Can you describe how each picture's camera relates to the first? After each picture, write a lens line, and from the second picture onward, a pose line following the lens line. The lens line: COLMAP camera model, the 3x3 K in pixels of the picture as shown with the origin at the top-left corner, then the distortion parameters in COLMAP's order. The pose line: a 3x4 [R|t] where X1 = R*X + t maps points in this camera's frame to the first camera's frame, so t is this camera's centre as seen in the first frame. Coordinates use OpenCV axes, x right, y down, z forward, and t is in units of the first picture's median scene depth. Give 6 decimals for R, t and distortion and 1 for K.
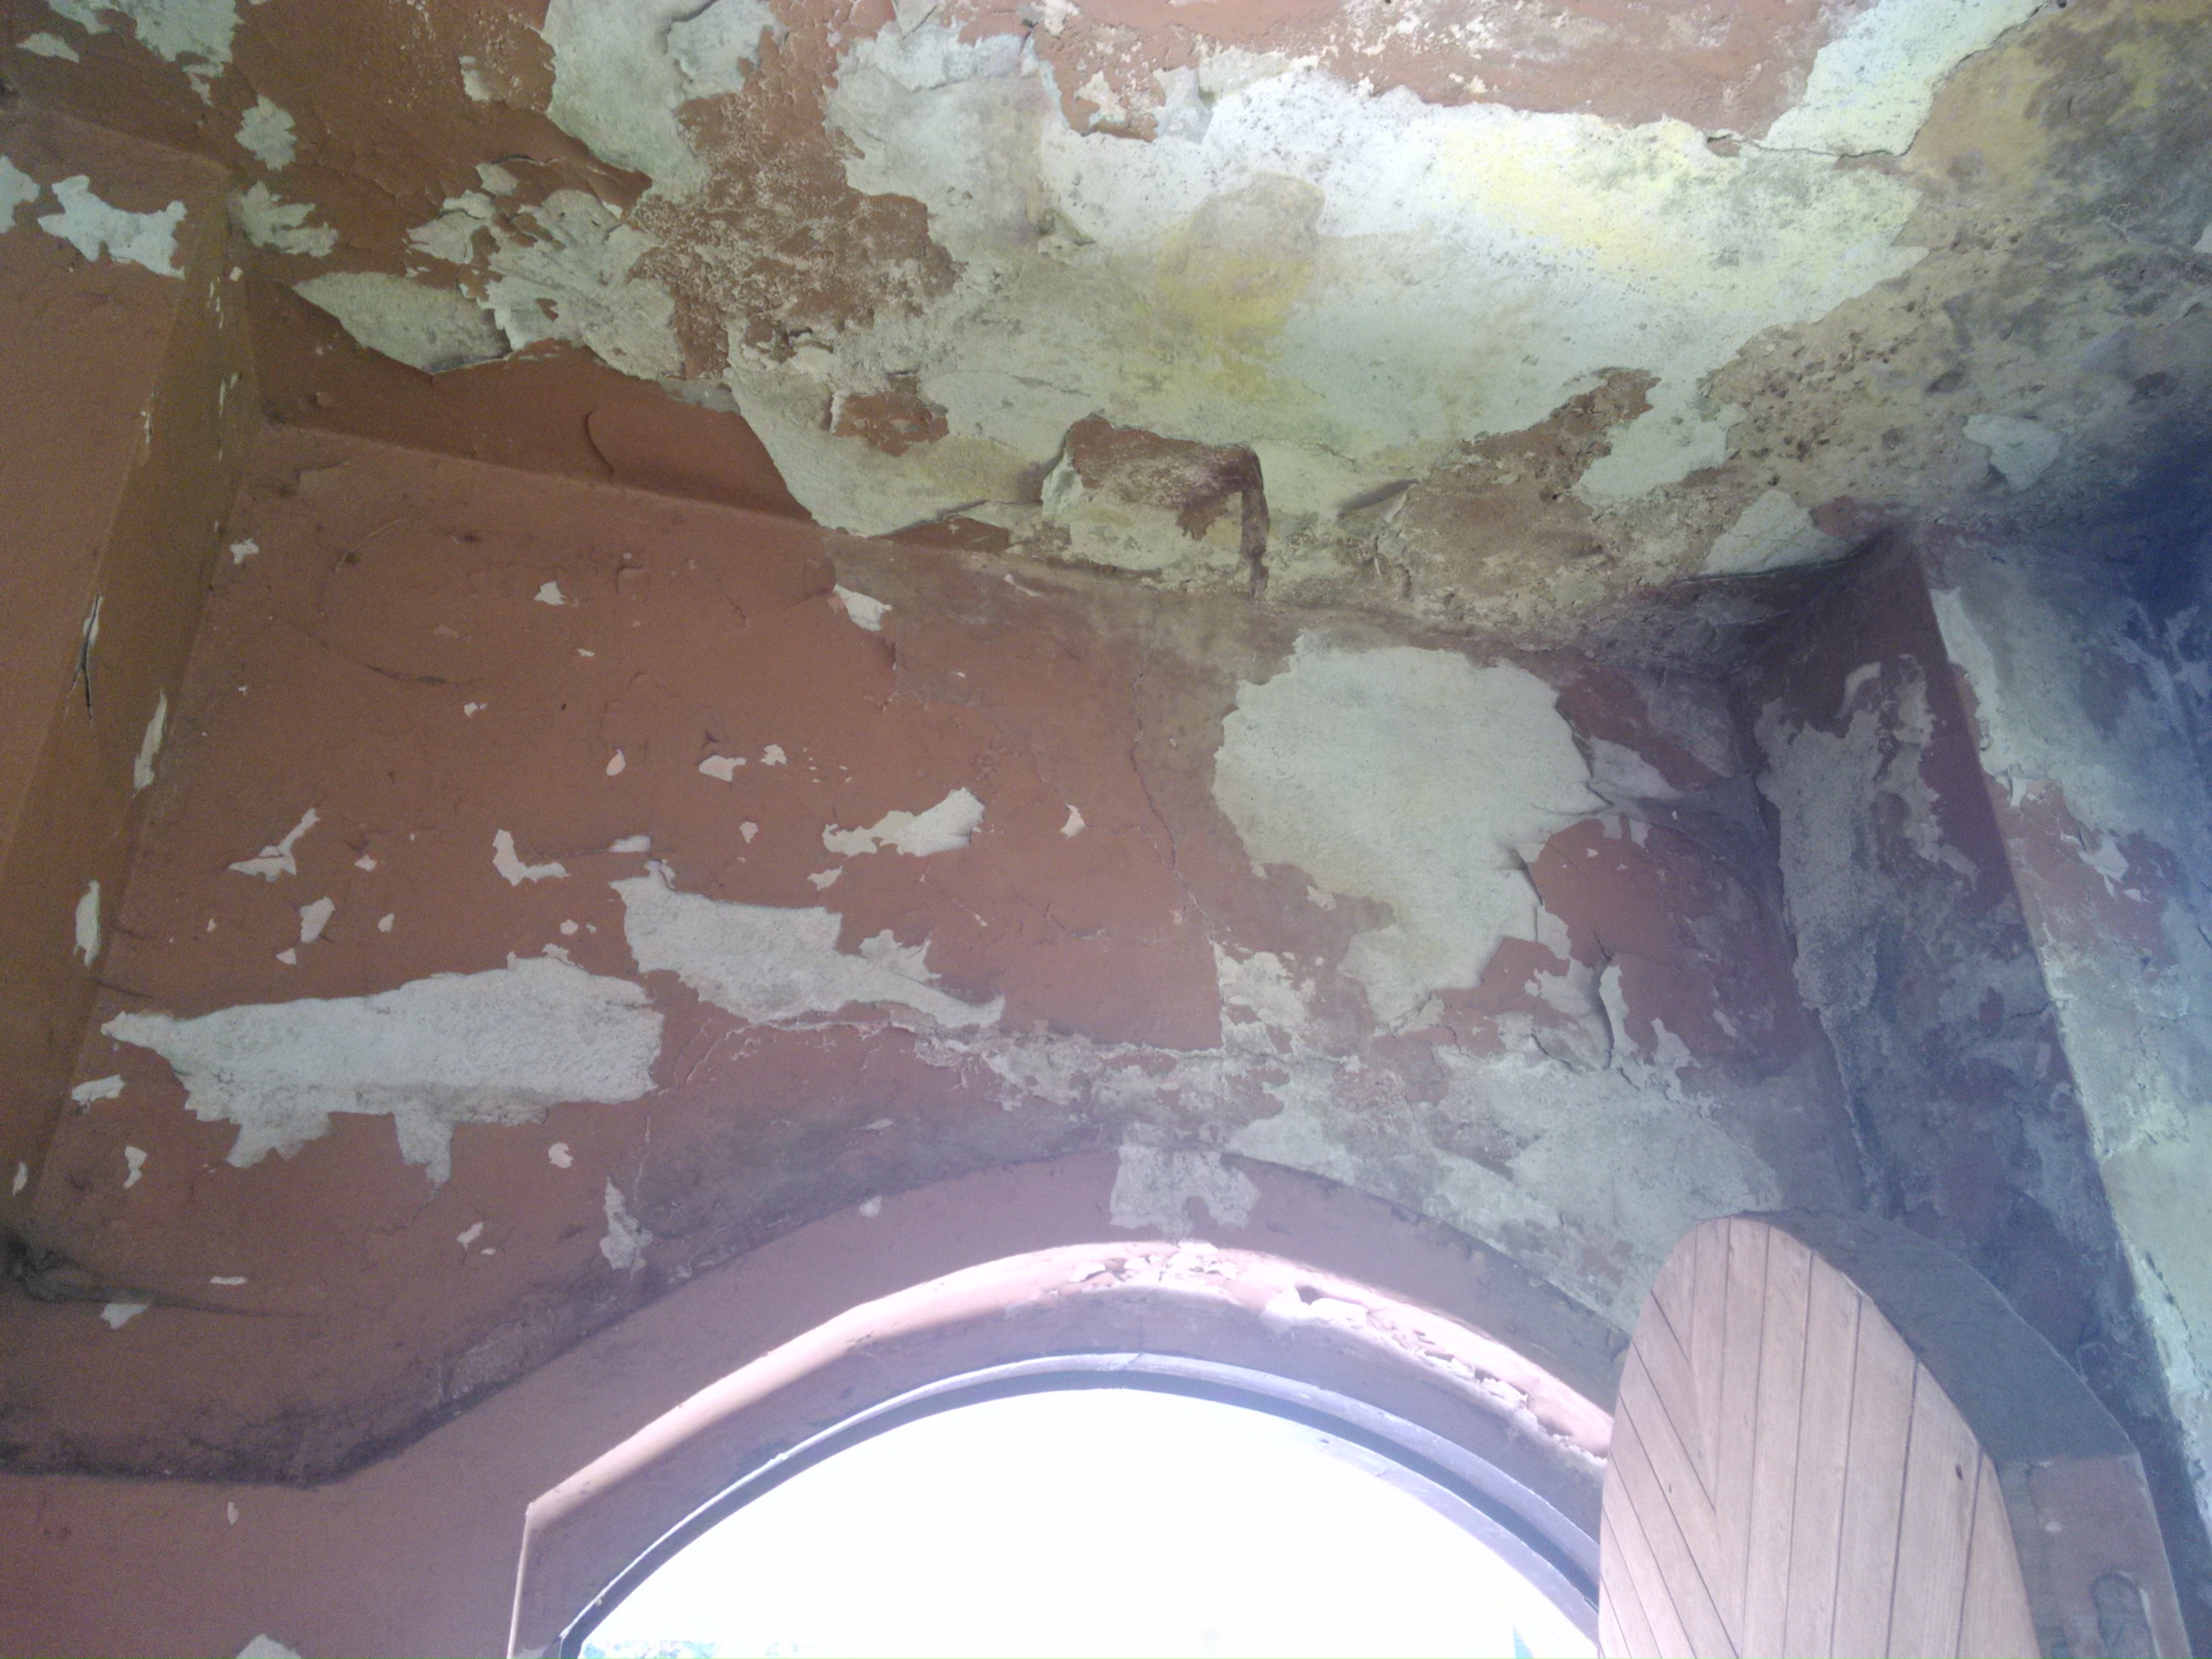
lens RADIAL K [[1796.6, 0, 1106.6], [0, 1796.6, 812.9], [0, 0, 1]] dist [0.038394, -0.060287]
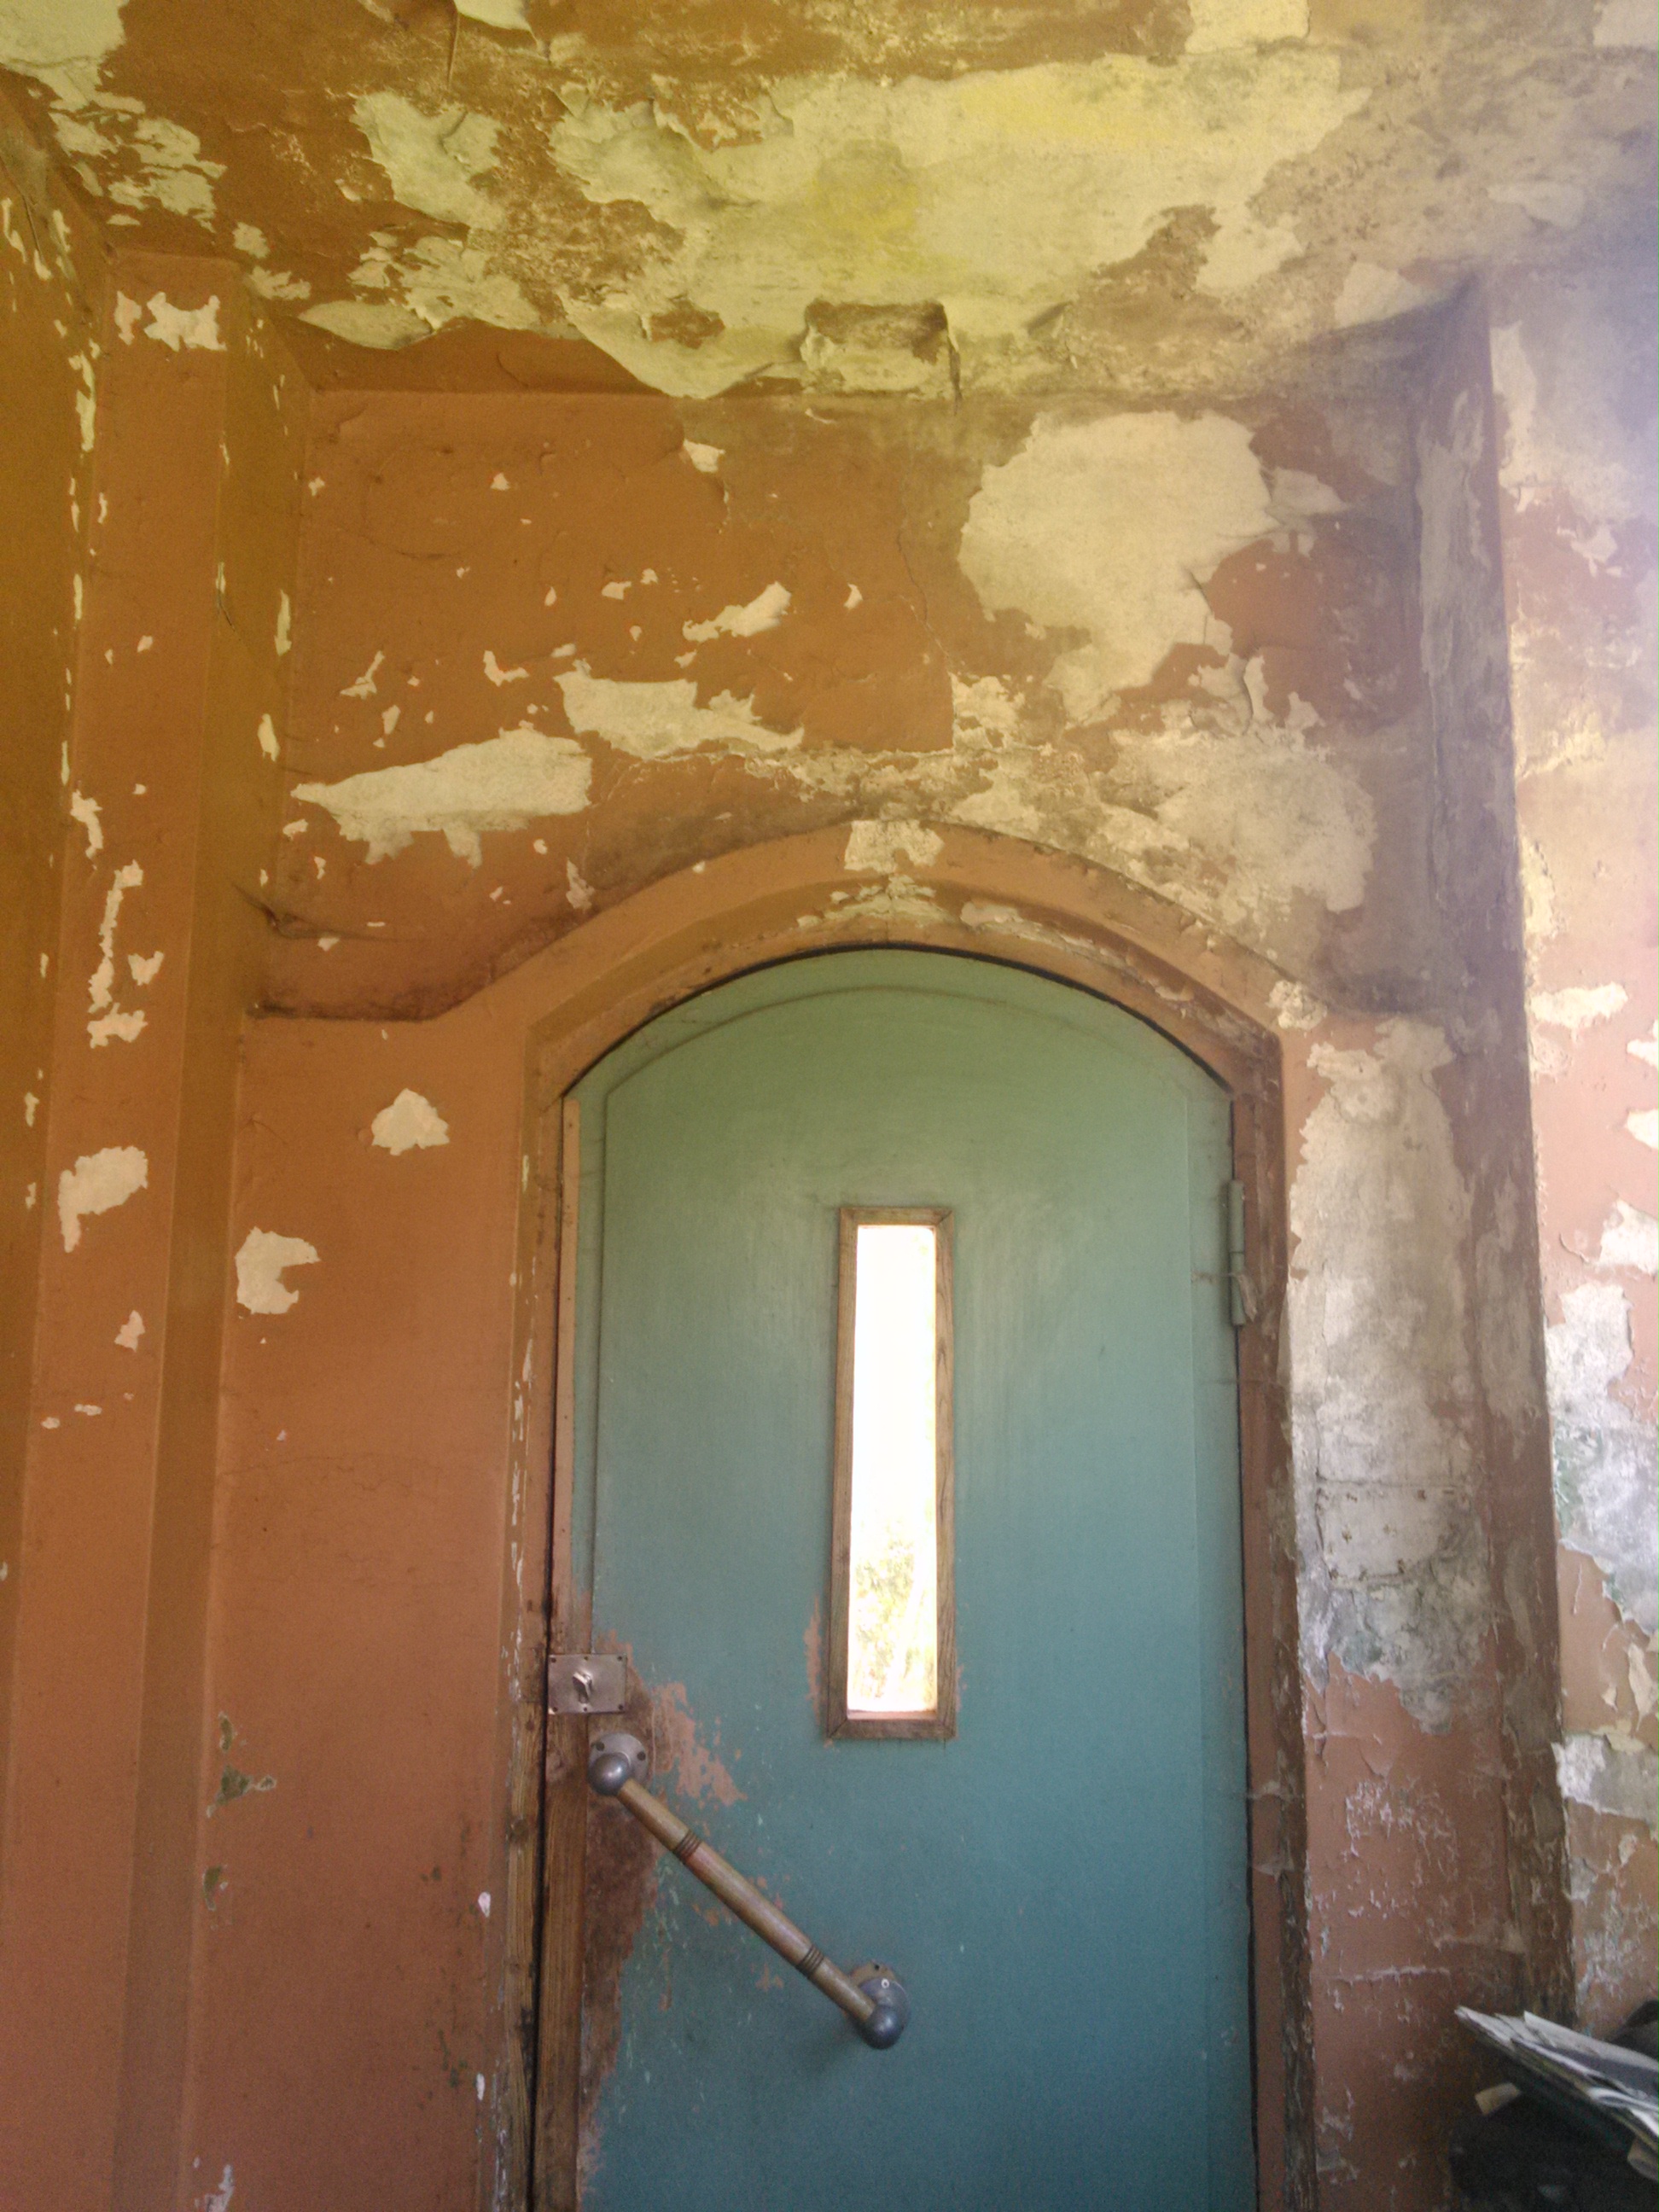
lens RADIAL K [[1796.6, 0, 853.6], [0, 1796.6, 1121.9], [0, 0, 1]] dist [0.038394, -0.060287]
pose [[0.949984, -0.014898, -0.311944, 0.493019], [0.125623, 0.932716, 0.338022, -0.105146], [0.285919, -0.360303, 0.887937, -0.519470]]
